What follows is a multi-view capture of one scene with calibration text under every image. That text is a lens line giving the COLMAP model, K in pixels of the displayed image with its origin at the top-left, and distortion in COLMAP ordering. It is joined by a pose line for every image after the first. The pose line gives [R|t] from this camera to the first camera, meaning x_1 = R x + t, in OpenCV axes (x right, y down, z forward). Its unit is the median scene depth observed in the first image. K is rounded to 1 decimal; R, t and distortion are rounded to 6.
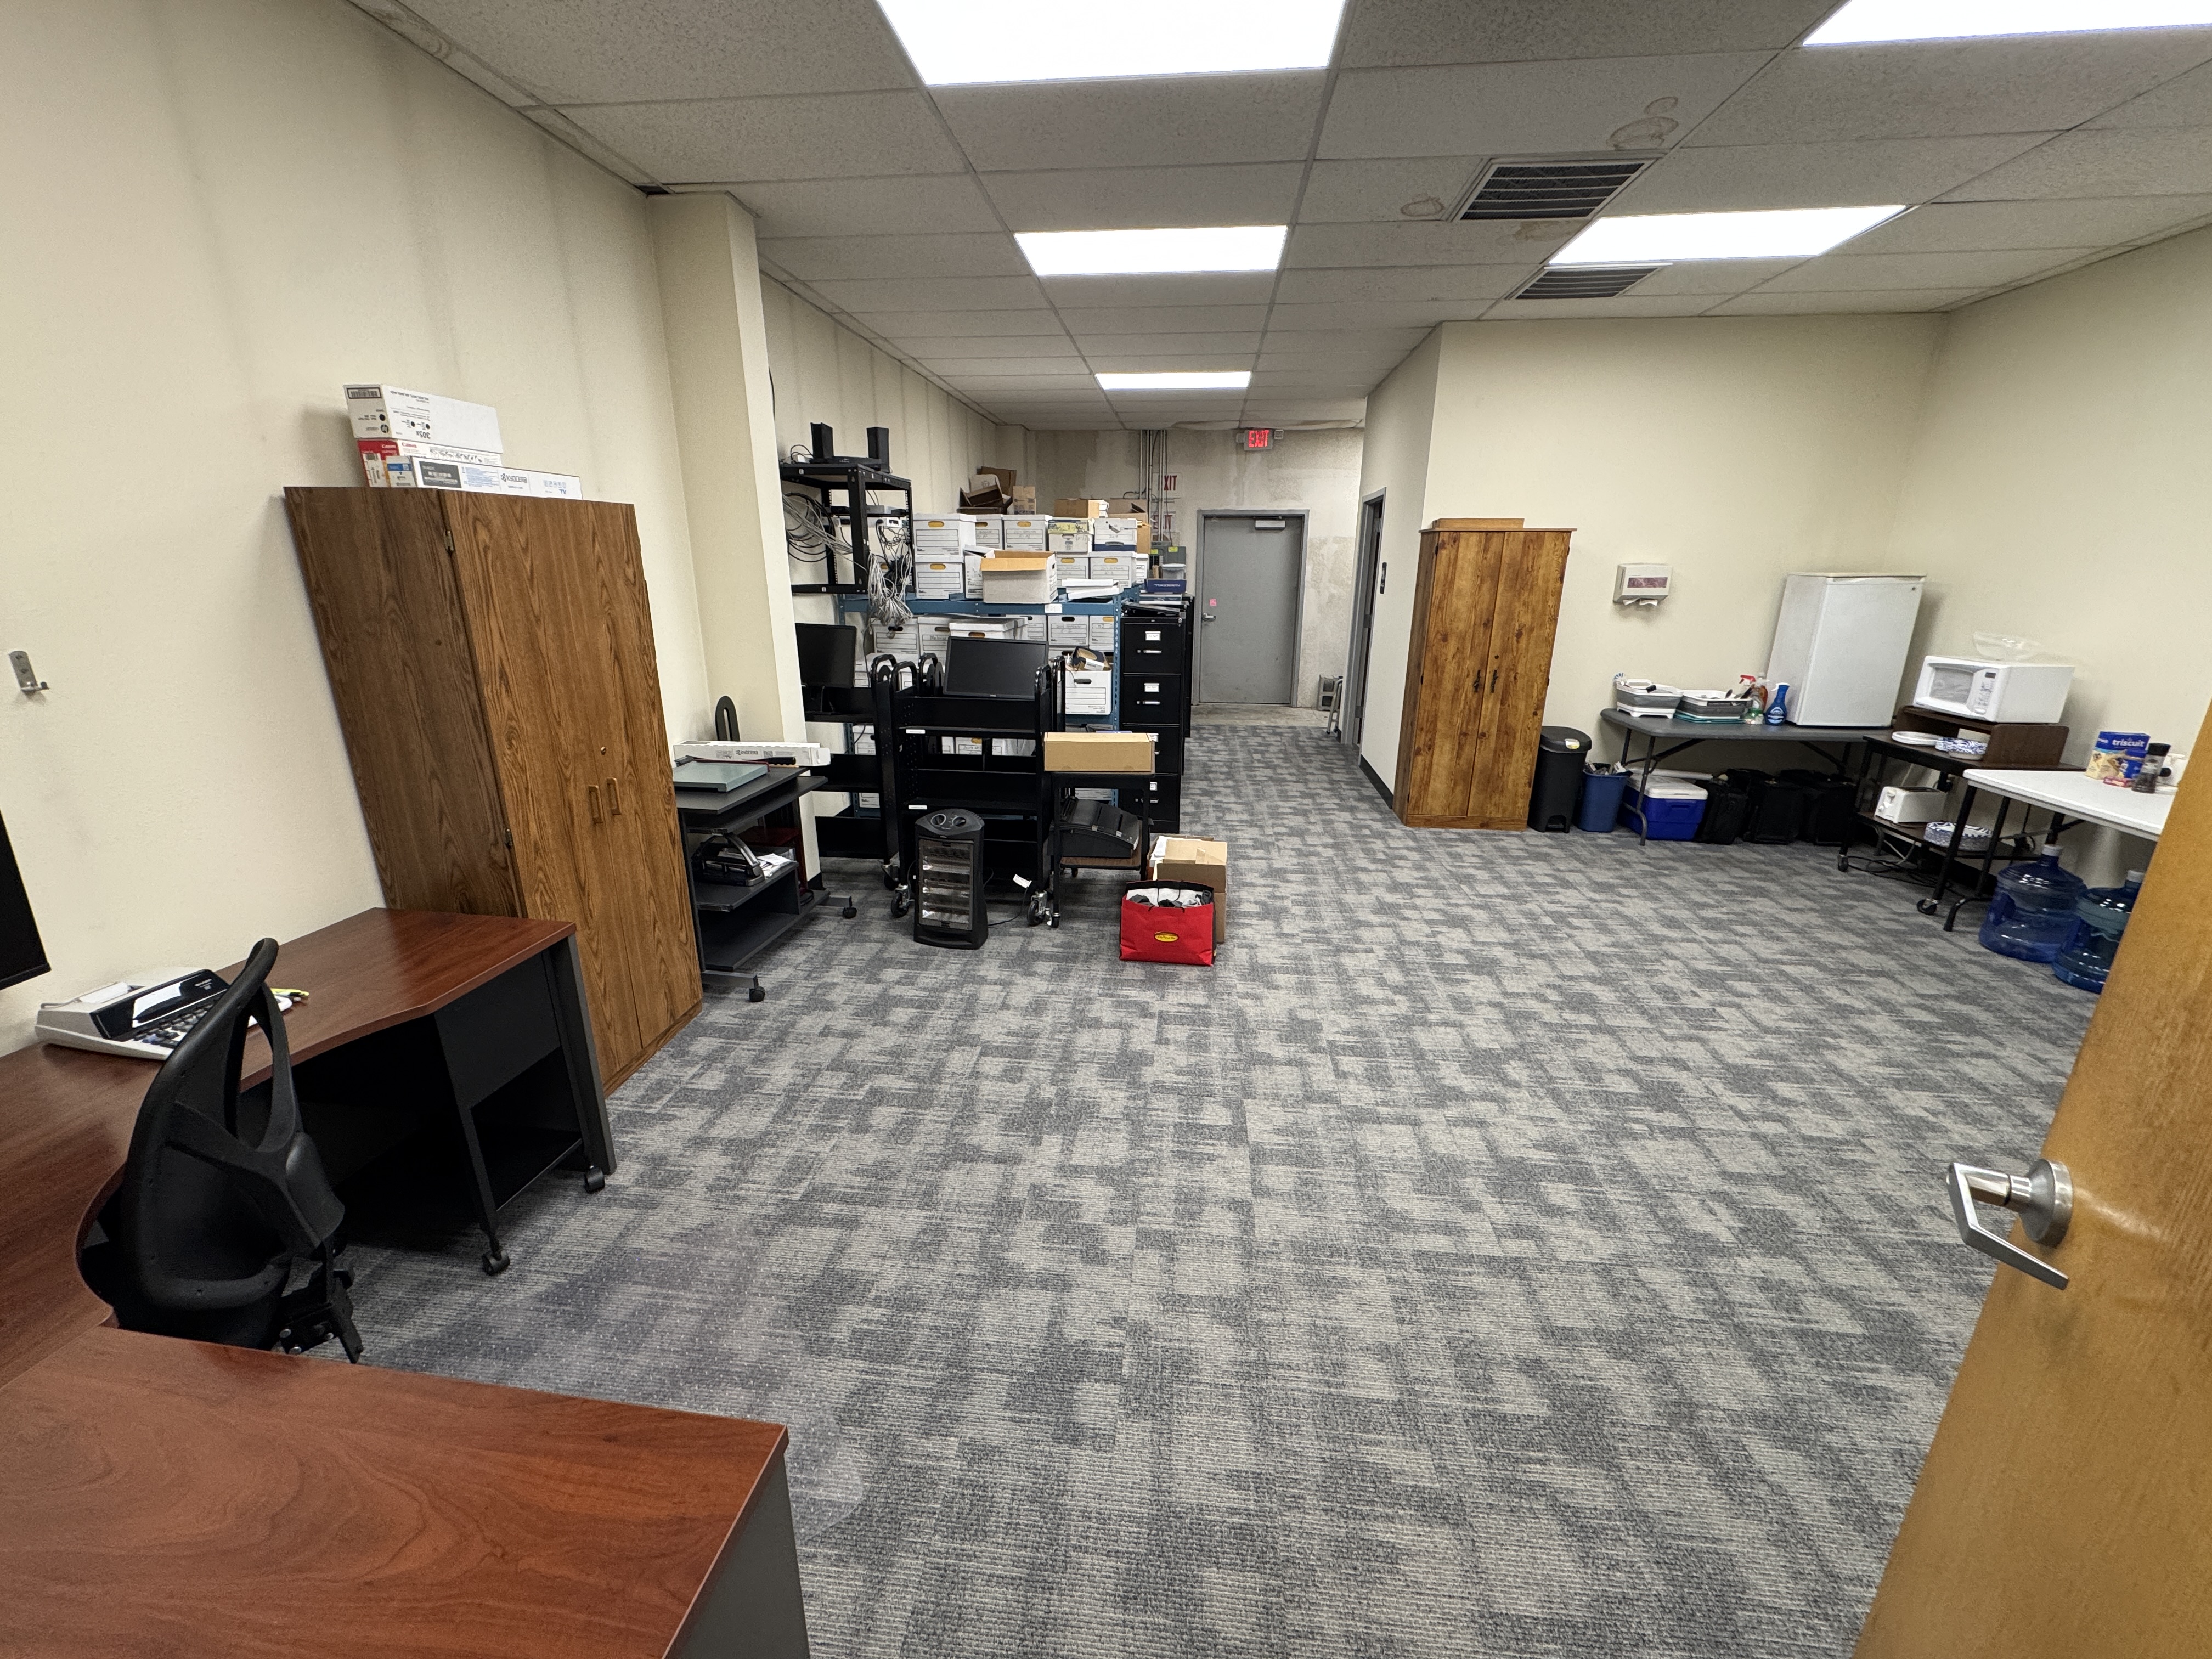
lens RADIAL K [[875.8, 0, 1106.0], [0, 875.8, 829.5], [0, 0, 1]] dist [-0.001471, -0.000013]
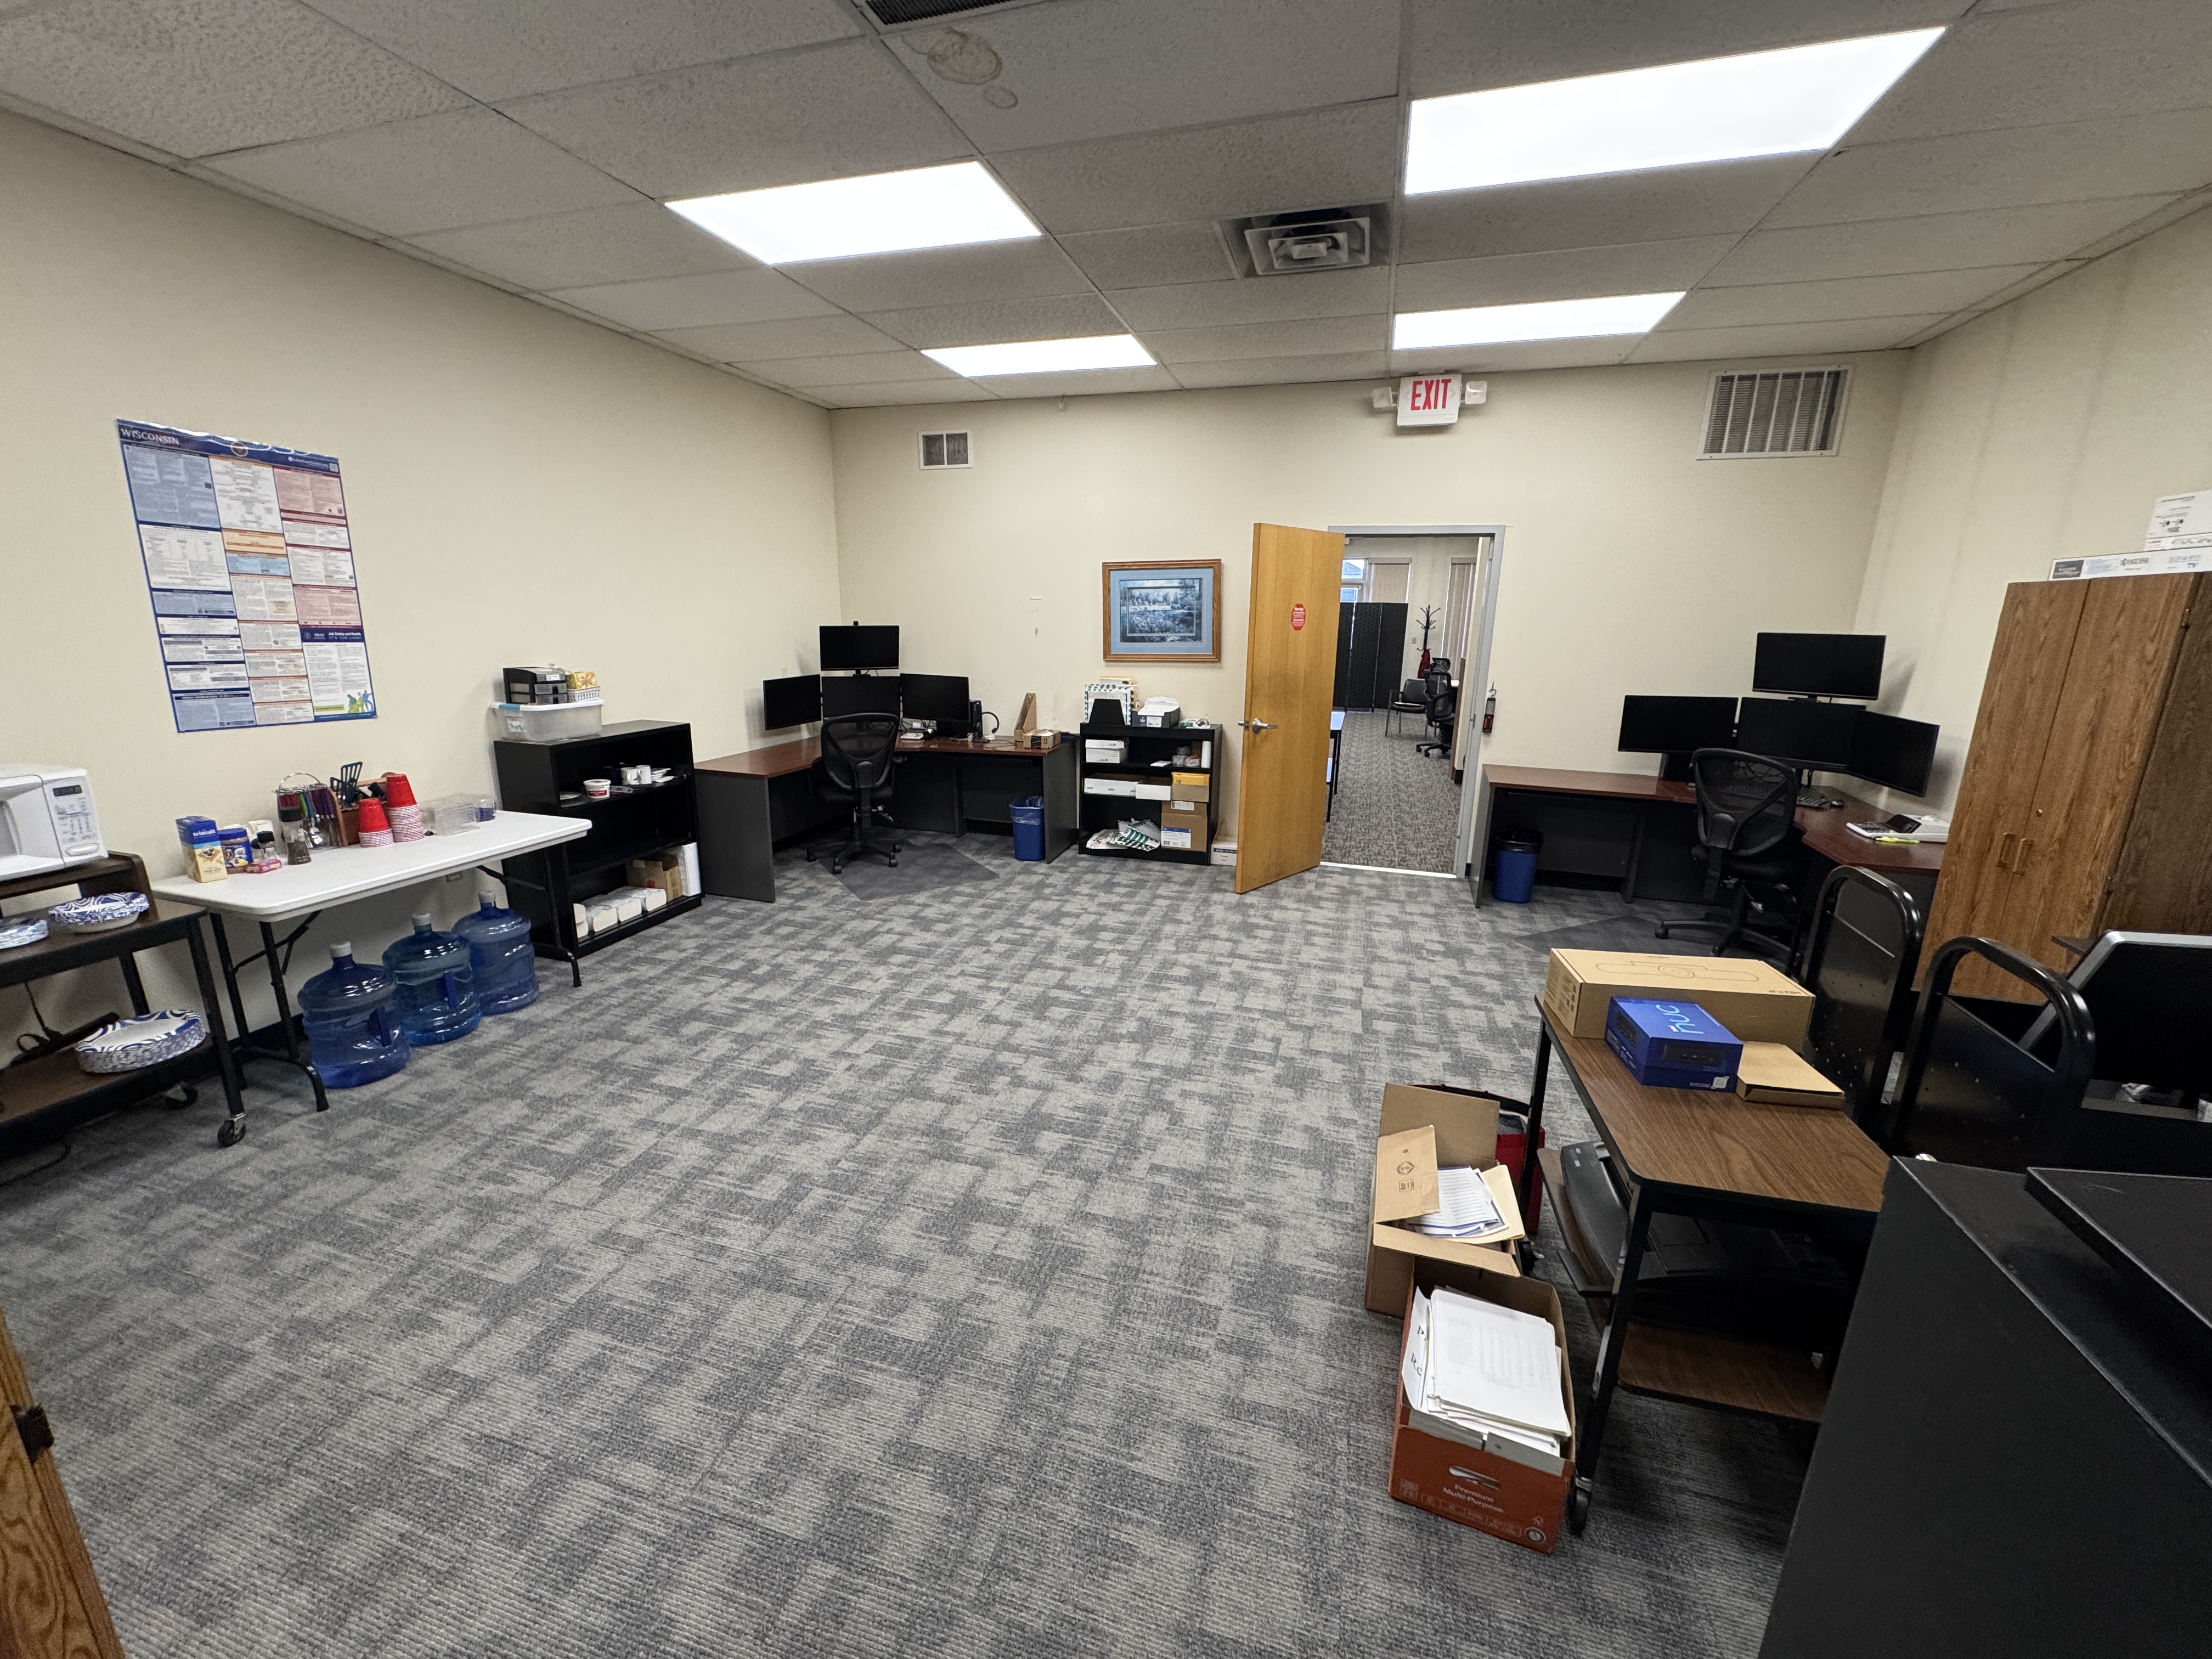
lens RADIAL K [[875.8, 0, 1106.0], [0, 875.8, 829.5], [0, 0, 1]] dist [-0.001471, -0.000013]
pose [[-0.982717, -0.062948, 0.174084, 0.277351], [0.037072, 0.854437, 0.518231, -0.538626], [-0.181365, 0.515728, -0.837336, 1.716143]]
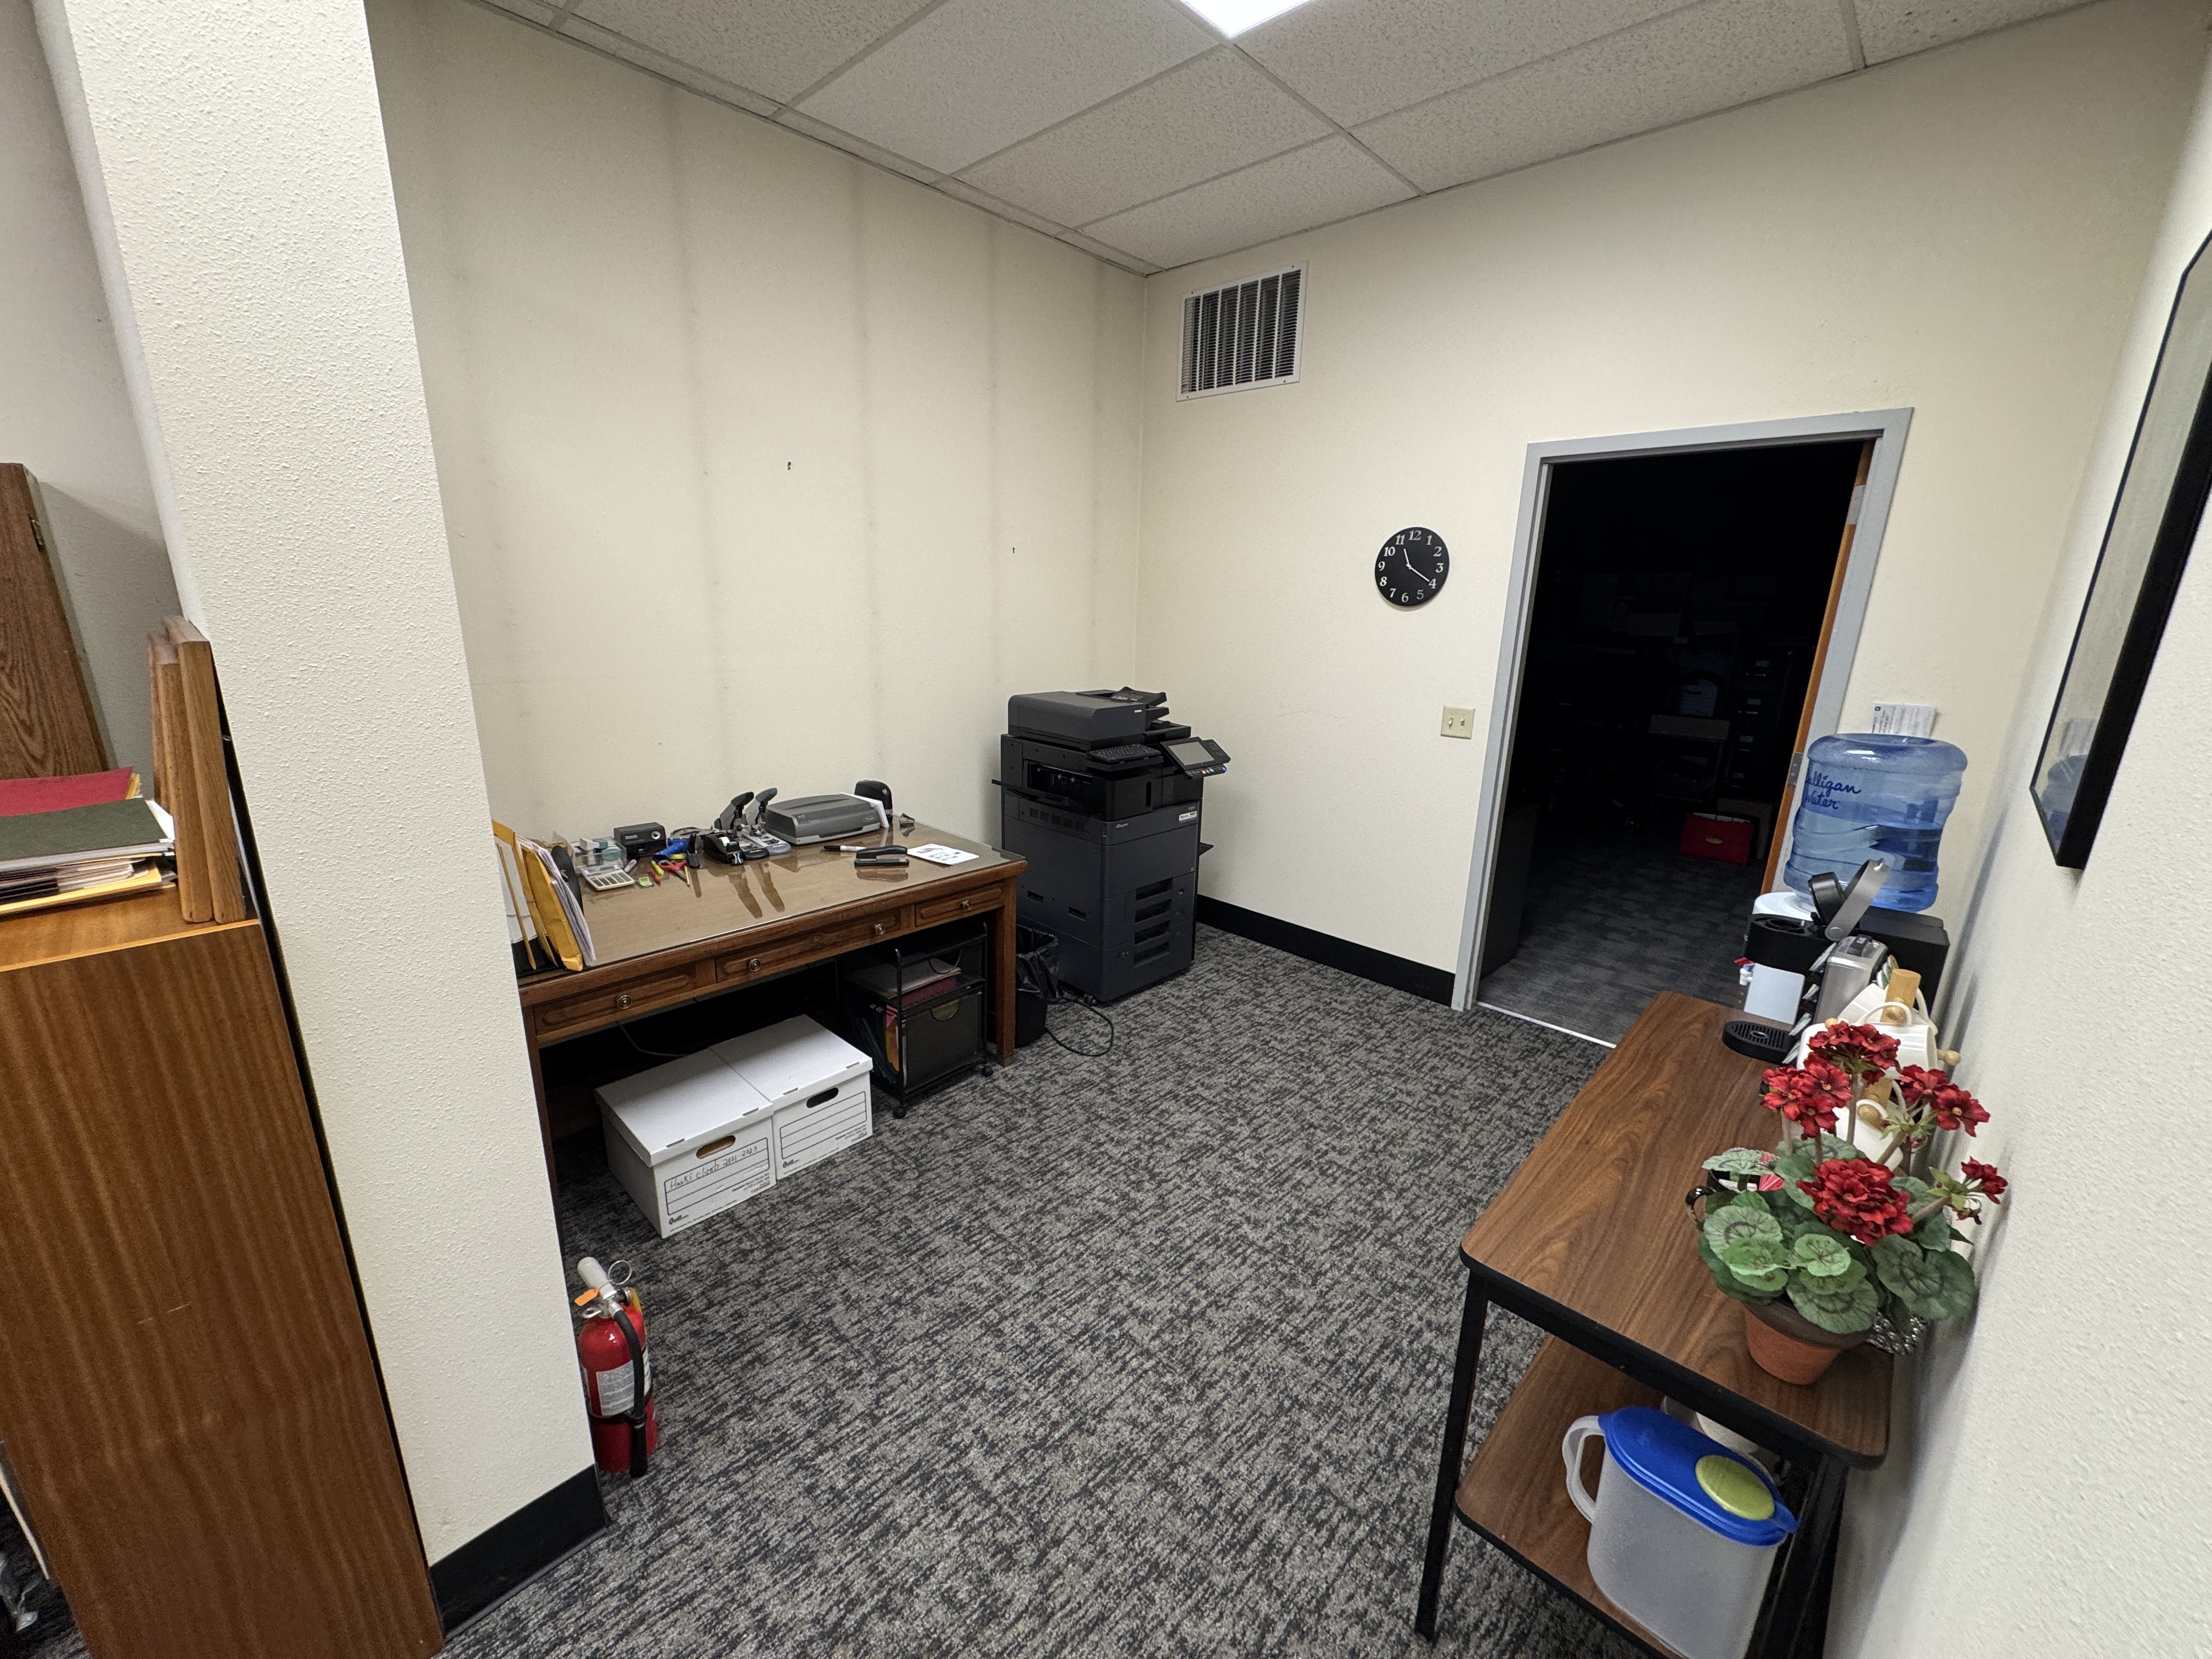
lens RADIAL K [[875.8, 0, 1106.0], [0, 875.8, 829.5], [0, 0, 1]] dist [-0.001471, -0.000013]
pose [[0.792593, 0.168481, -0.586013, 0.136096], [-0.196868, 0.980306, 0.015574, 0.333158], [0.577096, 0.103023, 0.810152, -1.042230]]
